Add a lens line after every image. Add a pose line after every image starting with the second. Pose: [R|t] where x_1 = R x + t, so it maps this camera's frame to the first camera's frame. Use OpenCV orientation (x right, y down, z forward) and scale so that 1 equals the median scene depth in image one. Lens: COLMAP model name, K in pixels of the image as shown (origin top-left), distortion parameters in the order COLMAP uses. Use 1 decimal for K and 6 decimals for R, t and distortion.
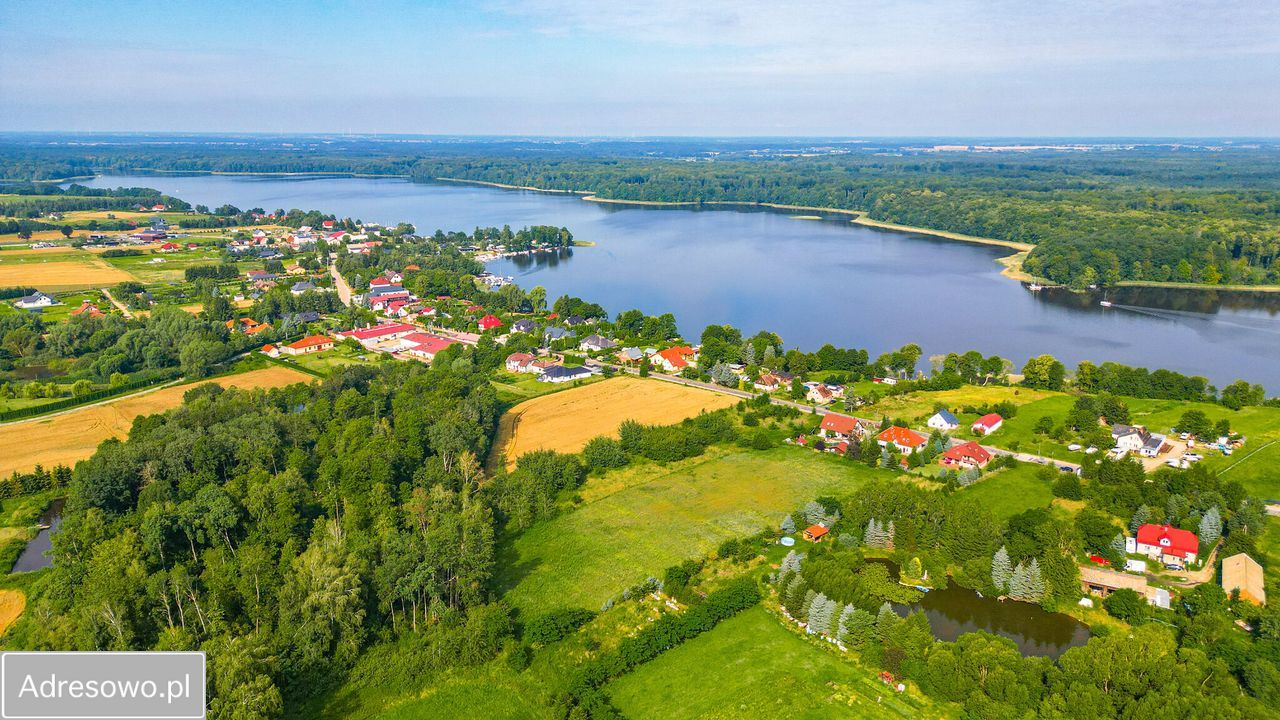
lens RADIAL K [[888.7, 0, 643.8], [0, 888.7, 365.9], [0, 0, 1]] dist [0.072190, -0.070953]
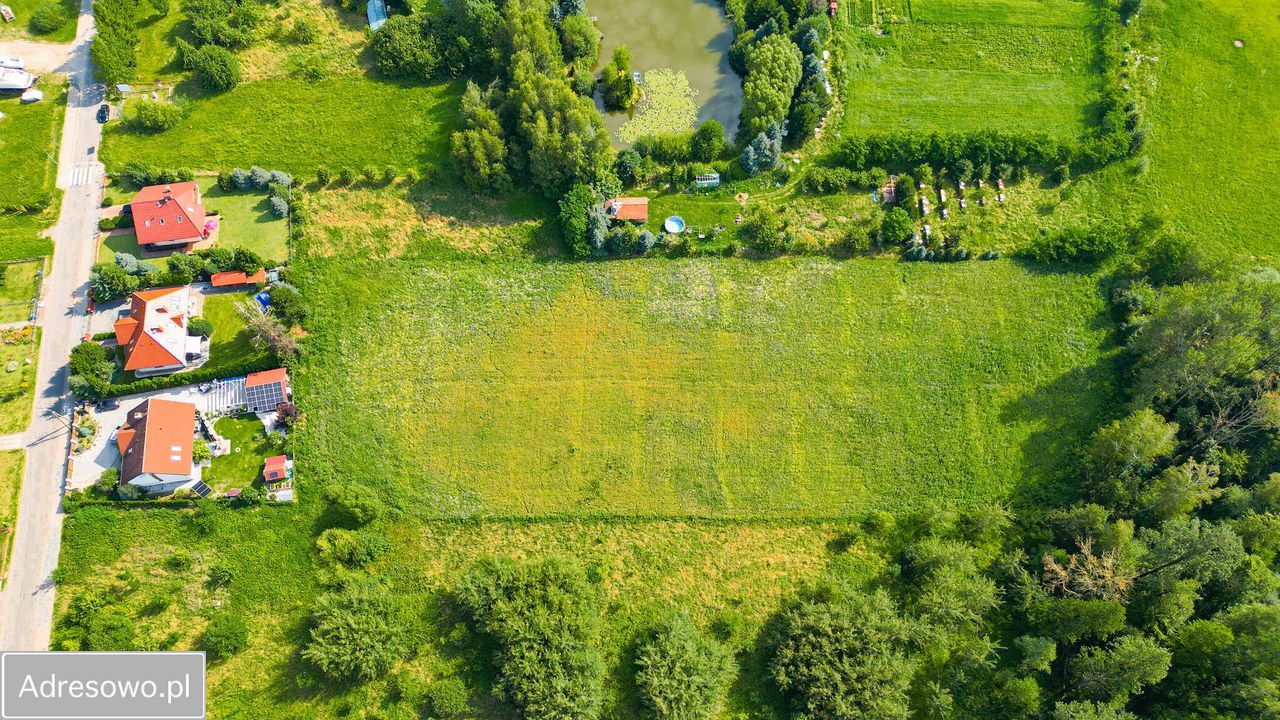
lens RADIAL K [[888.7, 0, 639.2], [0, 888.7, 359.4], [0, 0, 1]] dist [0.072190, -0.070953]
pose [[-0.747154, -0.604289, 0.276759, -0.042589], [0.165933, 0.233622, 0.958064, -0.262318], [-0.643604, 0.761745, -0.074280, 0.682244]]
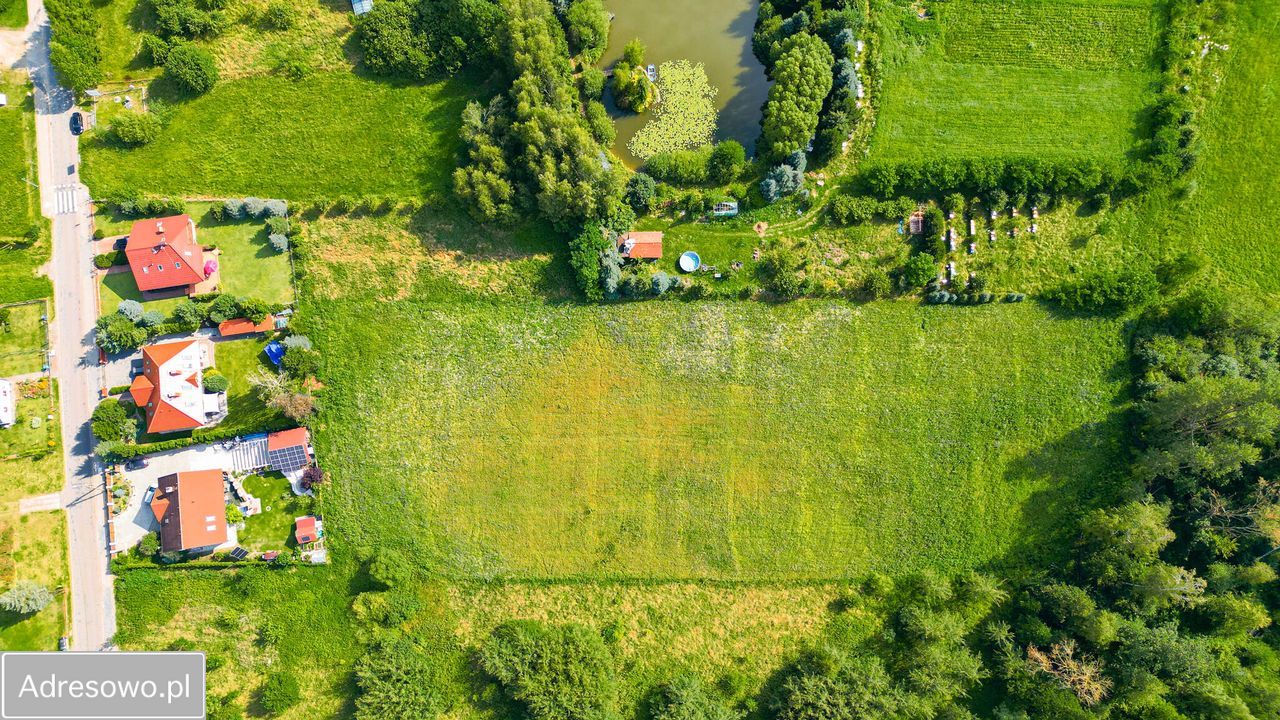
lens RADIAL K [[888.7, 0, 640.4], [0, 888.7, 354.1], [0, 0, 1]] dist [0.072190, -0.070953]
pose [[-0.745176, -0.659900, 0.096149, 0.046874], [0.170906, -0.049615, 0.984037, -0.275428], [-0.644595, 0.749714, 0.149753, 0.580517]]
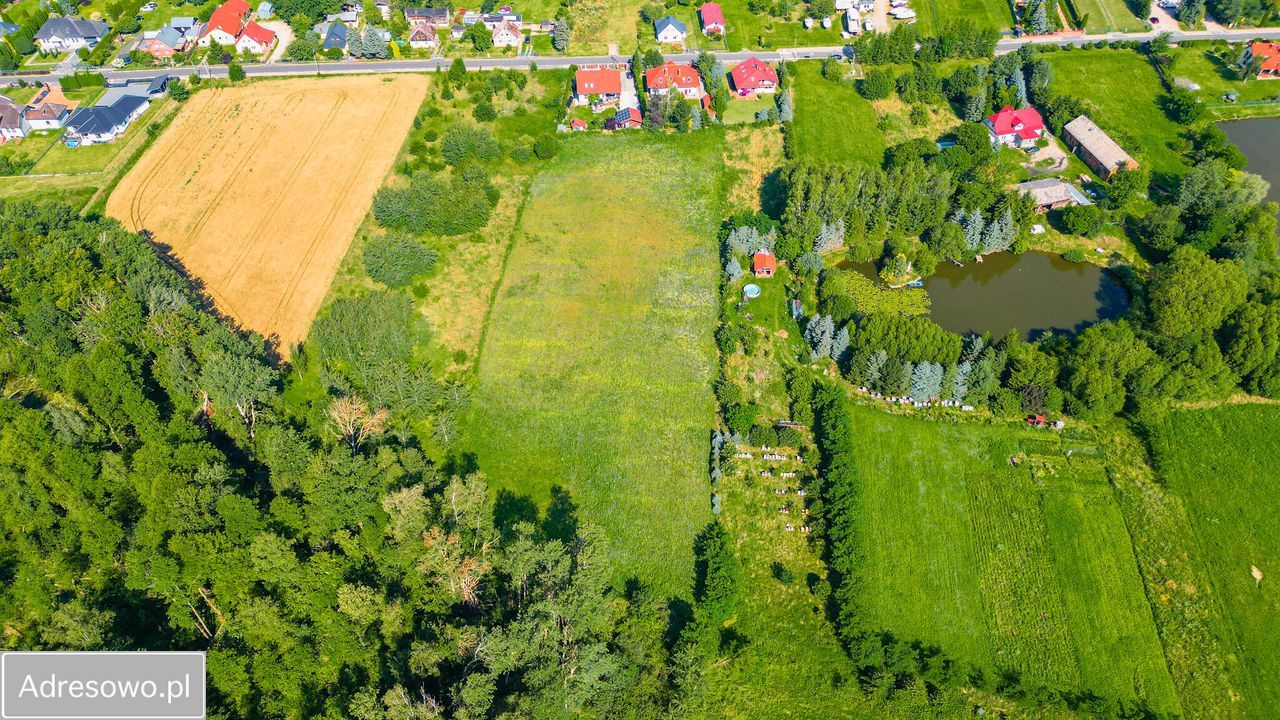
lens RADIAL K [[888.7, 0, 642.7], [0, 888.7, 365.6], [0, 0, 1]] dist [0.072190, -0.070953]
pose [[0.725482, -0.489674, 0.483627, -0.199919], [0.175534, 0.811108, 0.557934, -0.129276], [-0.665480, -0.319879, 0.674399, 0.296725]]
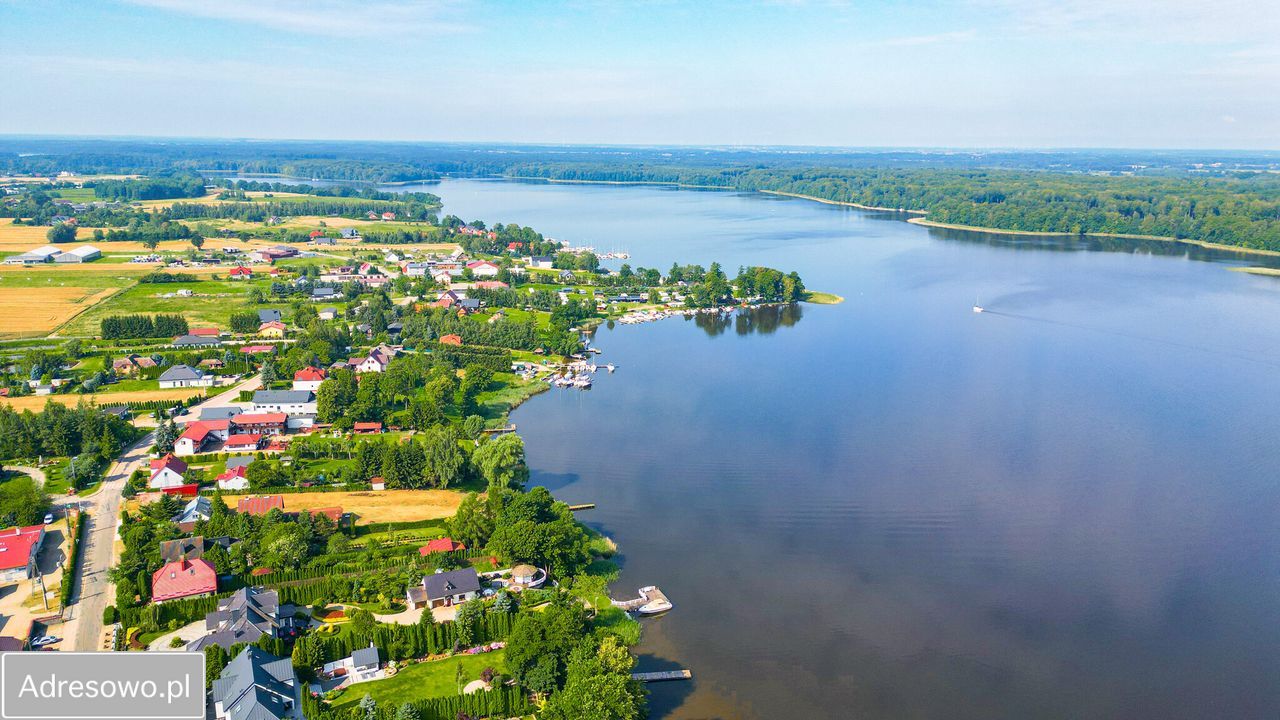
lens RADIAL K [[888.7, 0, 641.2], [0, 888.7, 362.7], [0, 0, 1]] dist [0.072190, -0.070953]
pose [[0.909882, 0.106691, -0.400913, 0.171736], [-0.113178, 0.993546, 0.007543, -0.196186], [0.399131, 0.038511, 0.916085, 0.880910]]
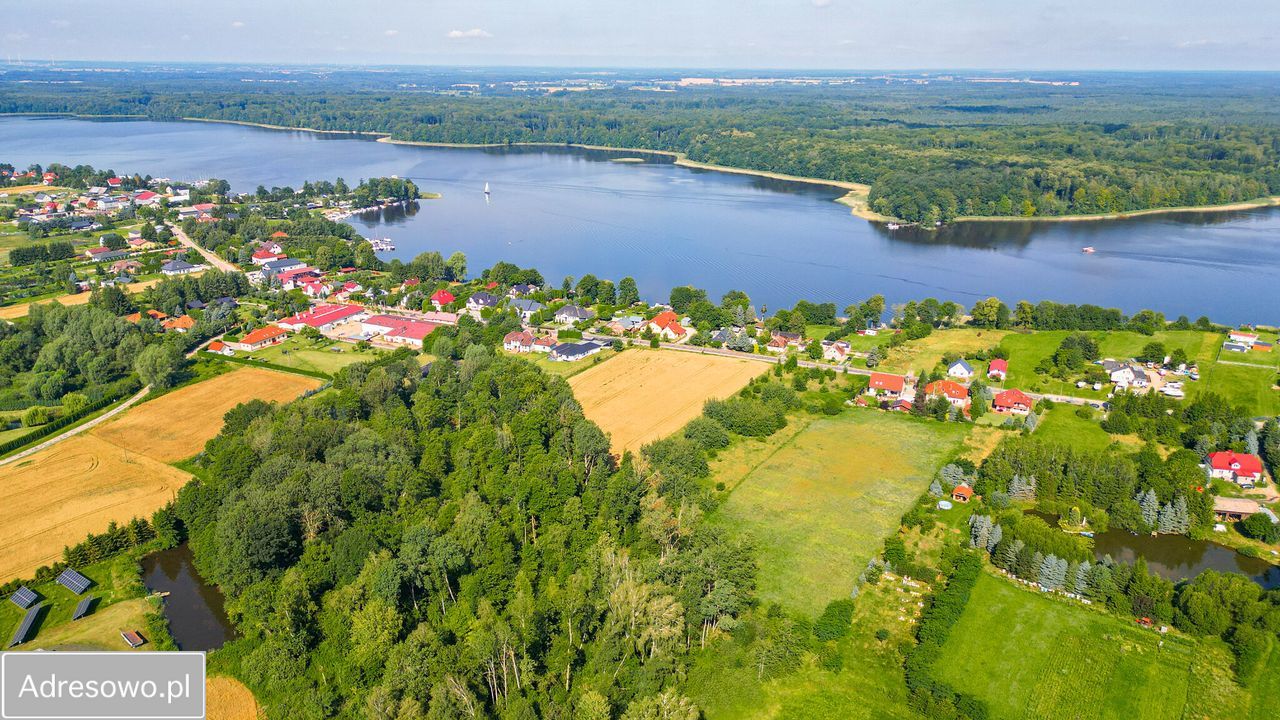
lens RADIAL K [[888.7, 0, 640.3], [0, 888.7, 365.3], [0, 0, 1]] dist [0.072190, -0.070953]
pose [[0.961987, -0.085275, 0.259439, -0.270398], [0.066525, 0.994554, 0.080225, -0.047859], [-0.264867, -0.059916, 0.962422, 0.043221]]
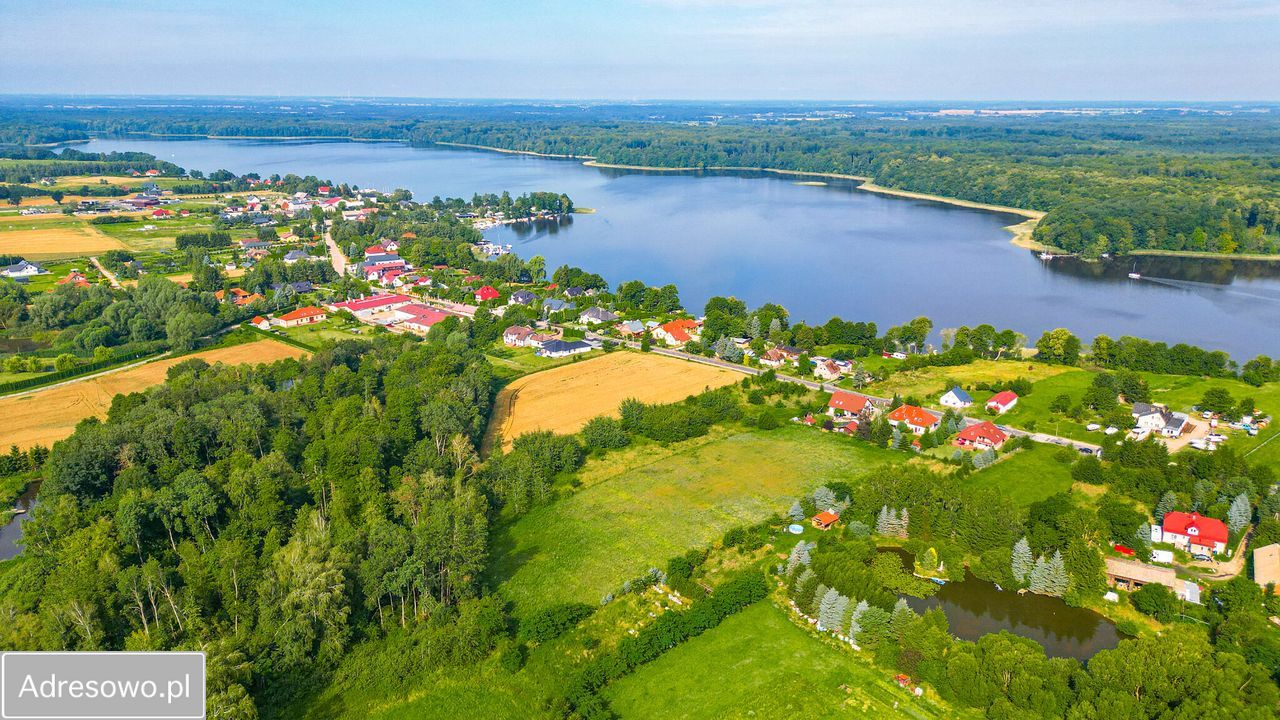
lens RADIAL K [[888.7, 0, 643.7], [0, 888.7, 364.8], [0, 0, 1]] dist [0.072190, -0.070953]
pose [[0.999997, 0.001447, -0.001794, -0.000193], [-0.001381, 0.999331, 0.036545, -0.008083], [0.001846, -0.036543, 0.999330, 0.030749]]
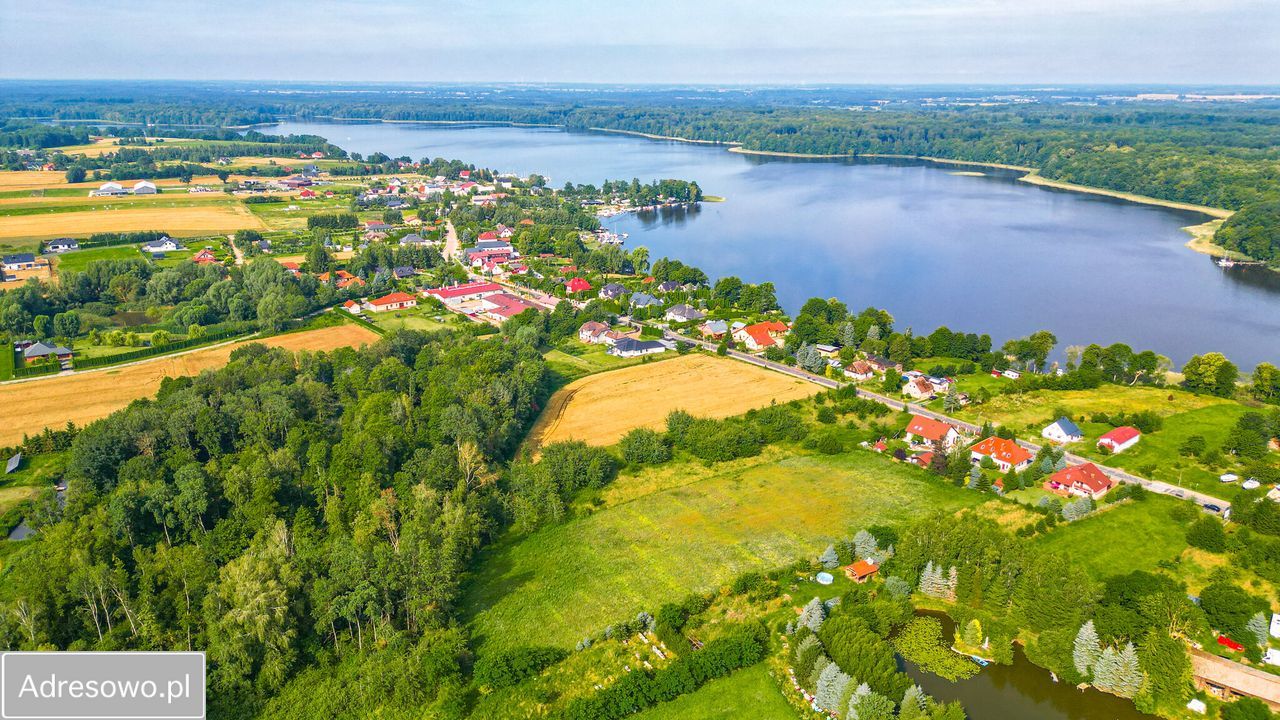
lens RADIAL K [[888.7, 0, 645.5], [0, 888.7, 363.7], [0, 0, 1]] dist [0.072190, -0.070953]
pose [[0.984015, 0.054006, -0.169697, 0.075926], [-0.045286, 0.997467, 0.054849, -0.024590], [0.172229, -0.046288, 0.983969, 0.094211]]
